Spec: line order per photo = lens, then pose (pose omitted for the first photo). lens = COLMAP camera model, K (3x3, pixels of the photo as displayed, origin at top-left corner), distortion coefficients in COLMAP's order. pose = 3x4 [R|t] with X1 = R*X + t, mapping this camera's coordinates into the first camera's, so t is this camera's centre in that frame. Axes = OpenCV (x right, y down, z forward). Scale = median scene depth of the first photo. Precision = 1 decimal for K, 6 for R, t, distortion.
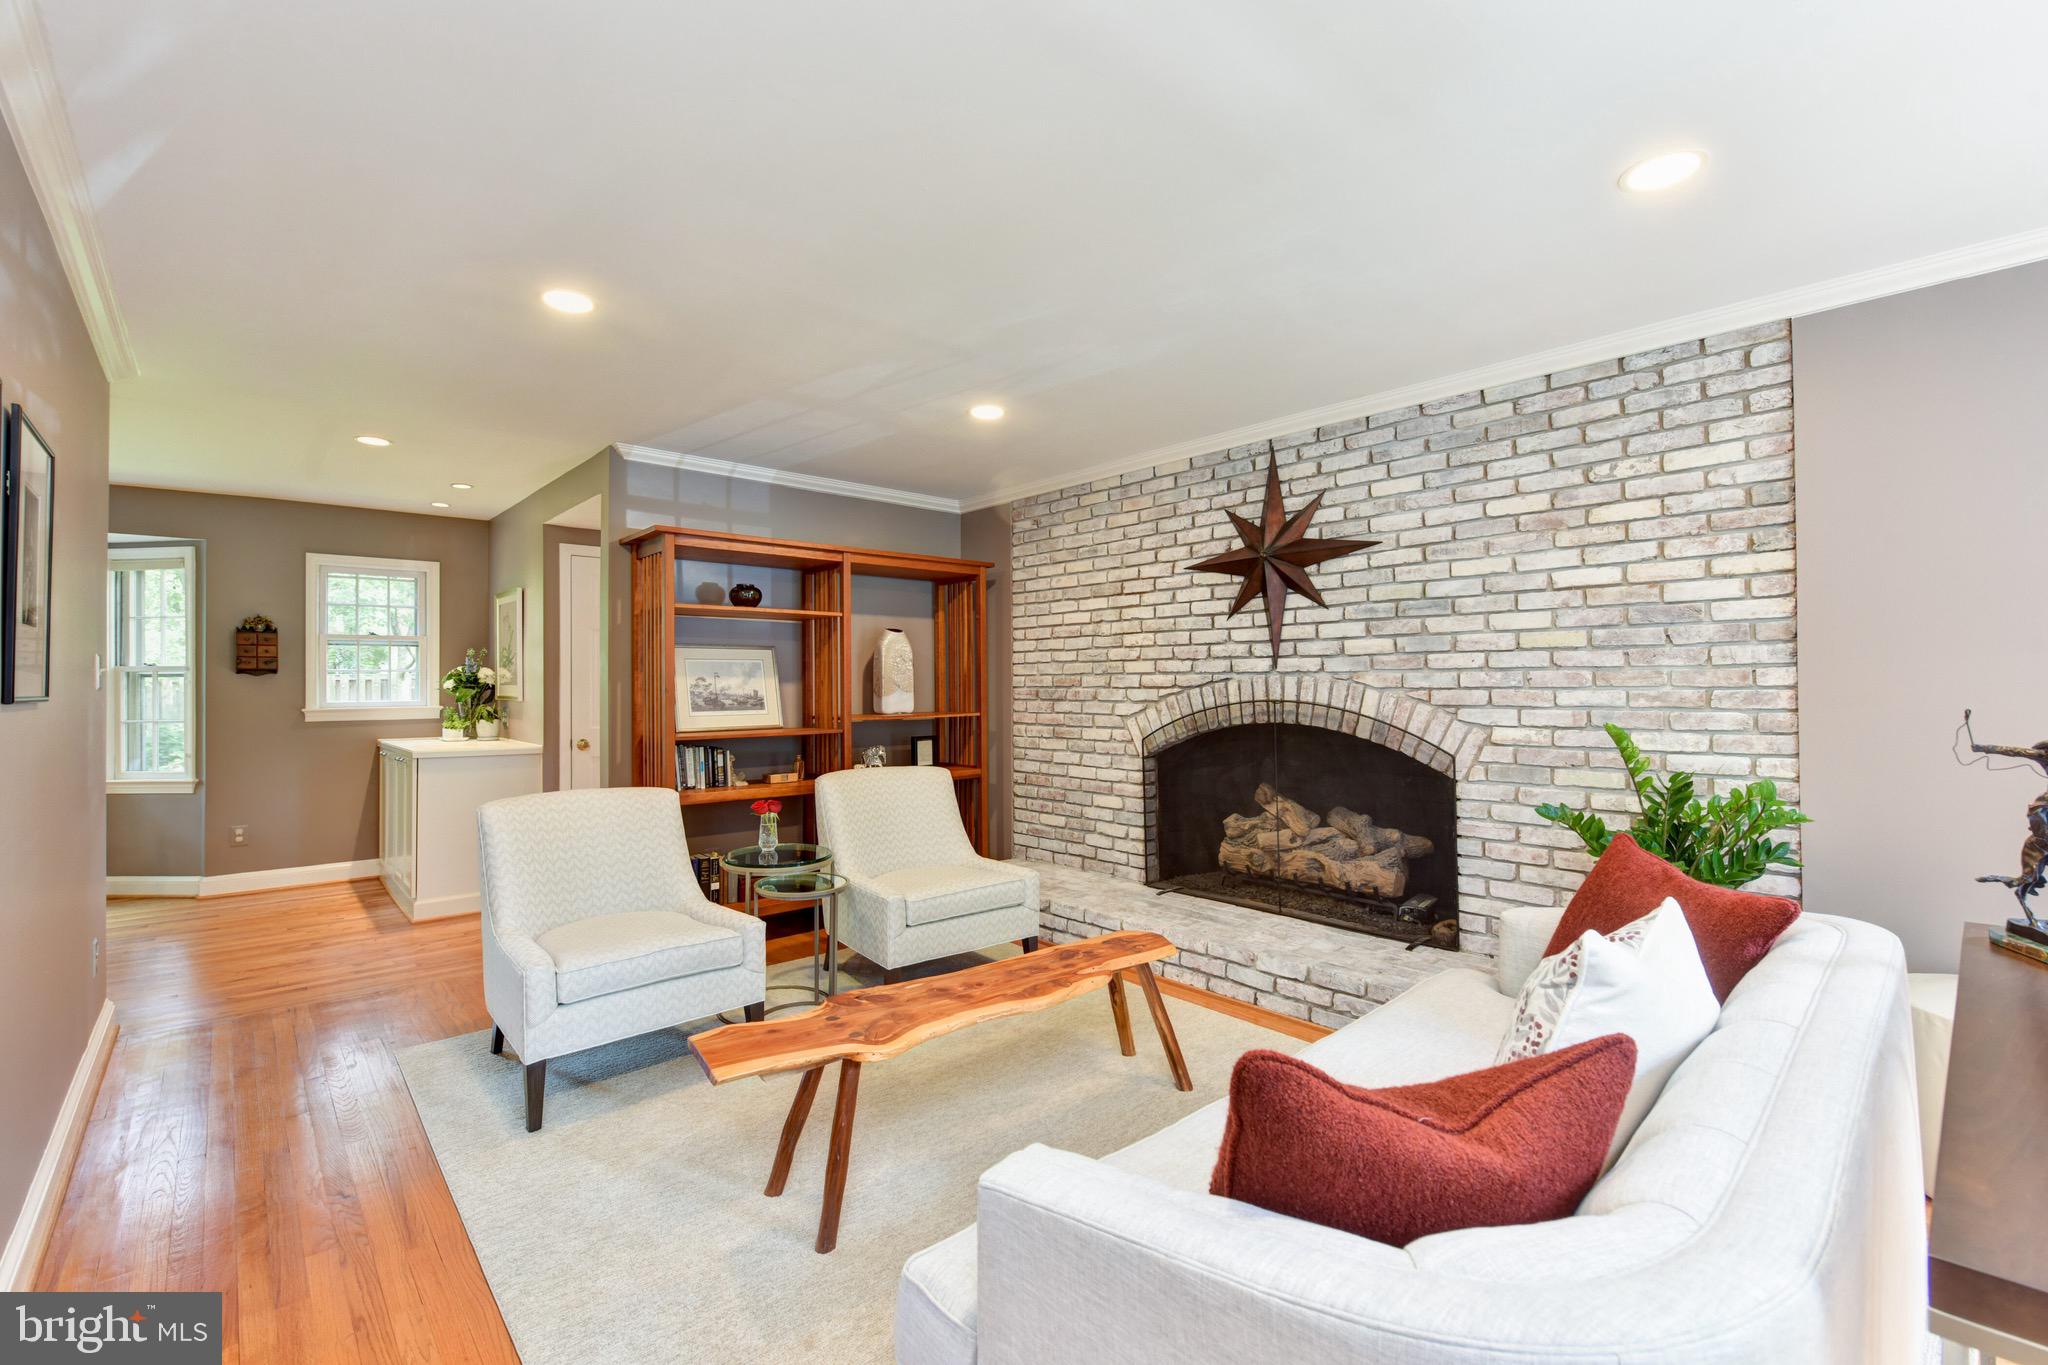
lens RADIAL K [[882.3, 0, 1024.8], [0, 882.3, 674.1], [0, 0, 1]] dist [-0.003255, -0.000190]
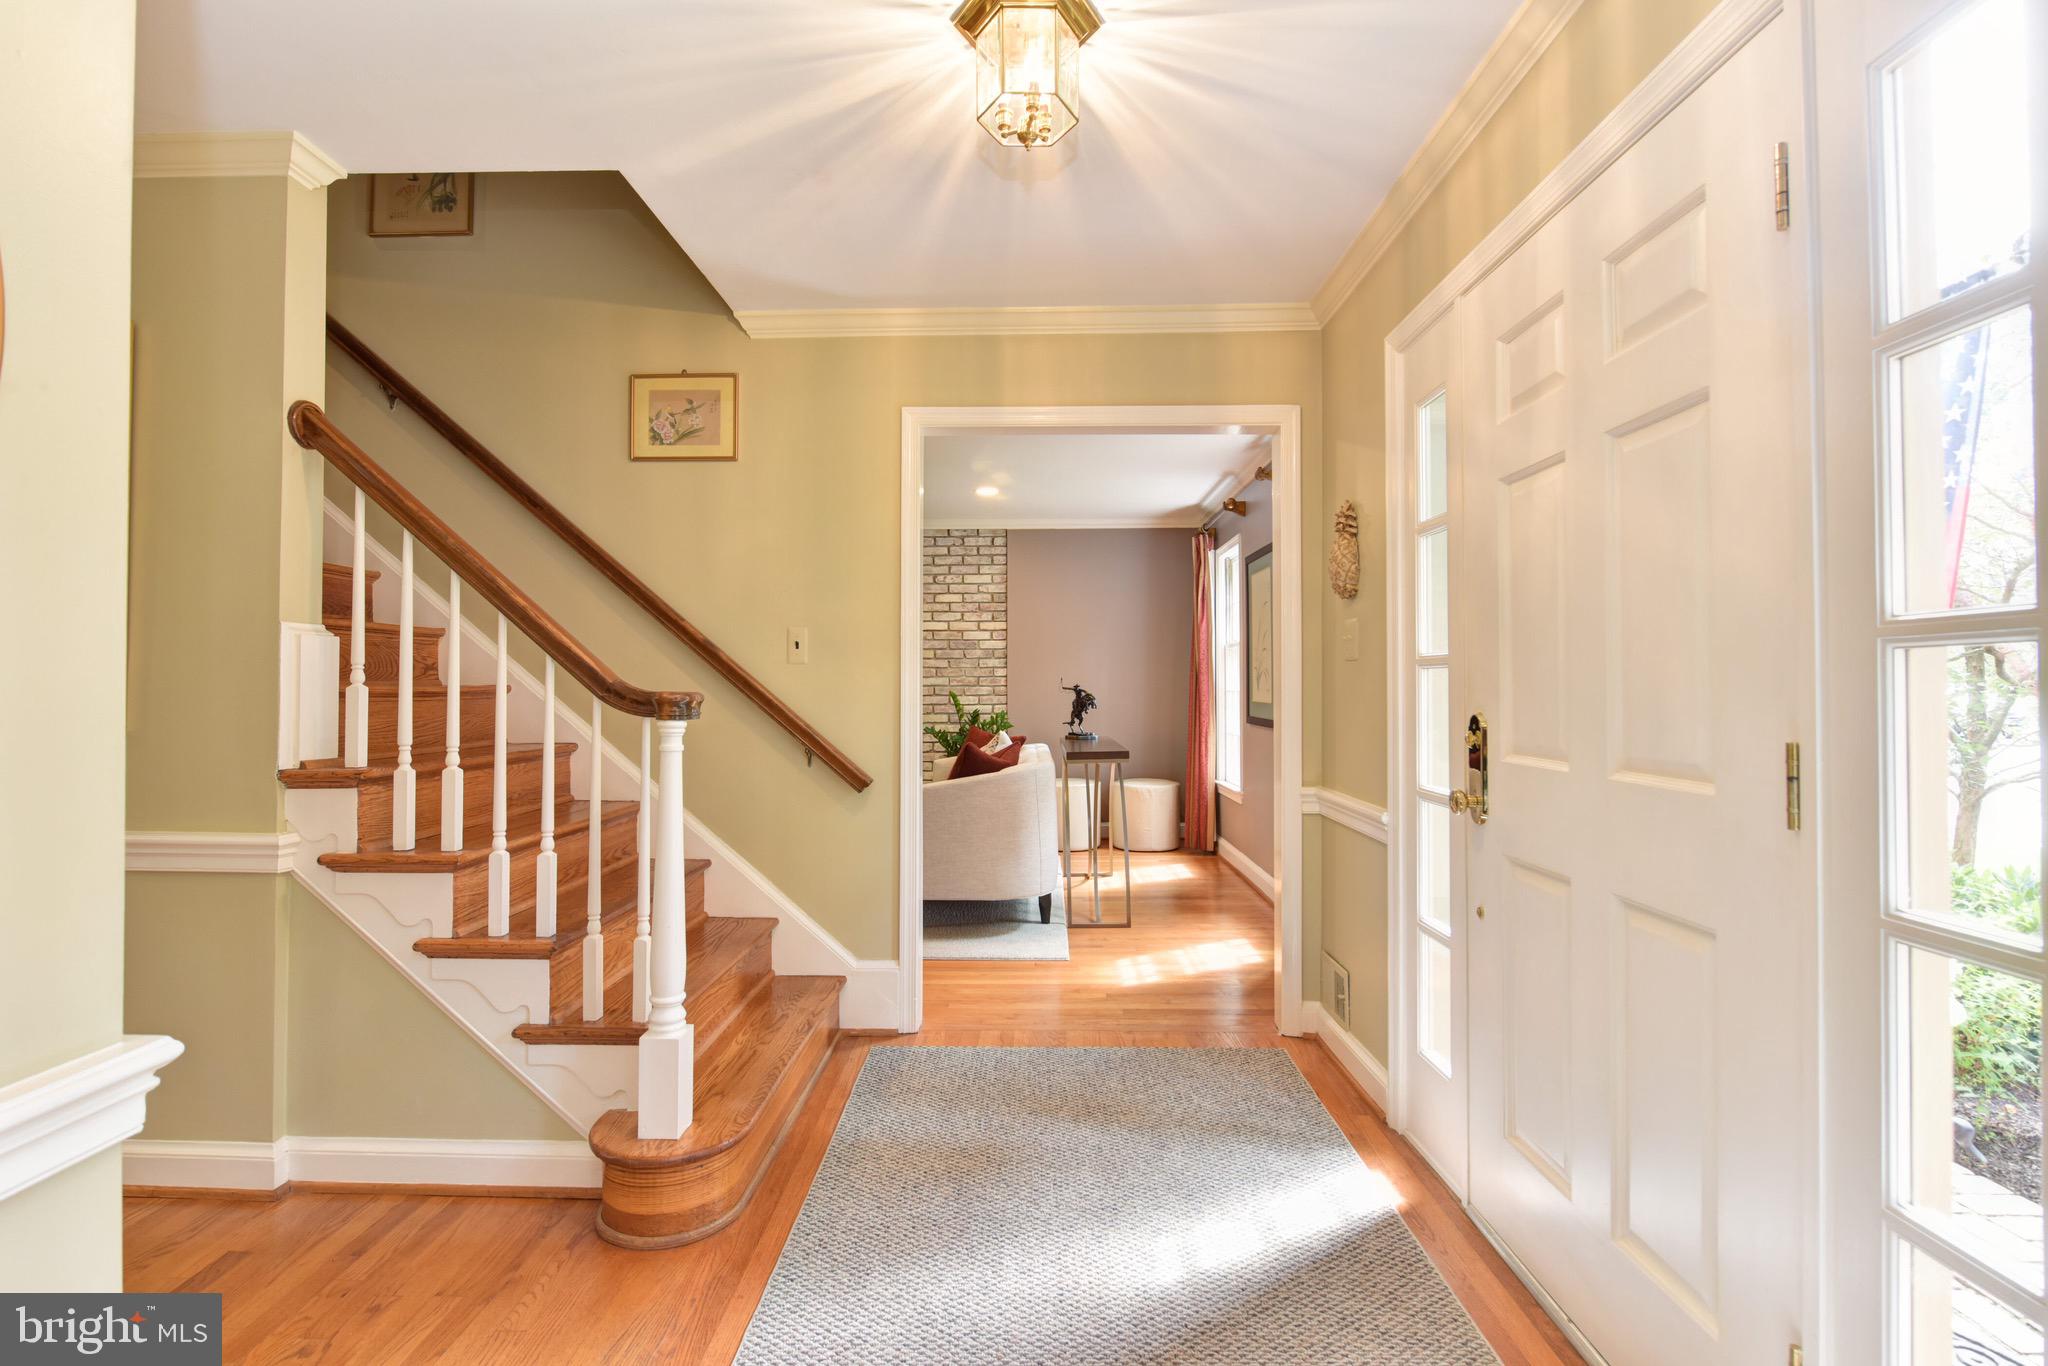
lens RADIAL K [[882.3, 0, 1020.4], [0, 882.3, 680.3], [0, 0, 1]] dist [-0.003255, -0.000190]
pose [[0.686483, 0.005534, 0.727125, -0.890011], [-0.008503, 0.999964, 0.000417, 0.023600], [-0.727096, -0.006469, 0.686505, -0.726827]]
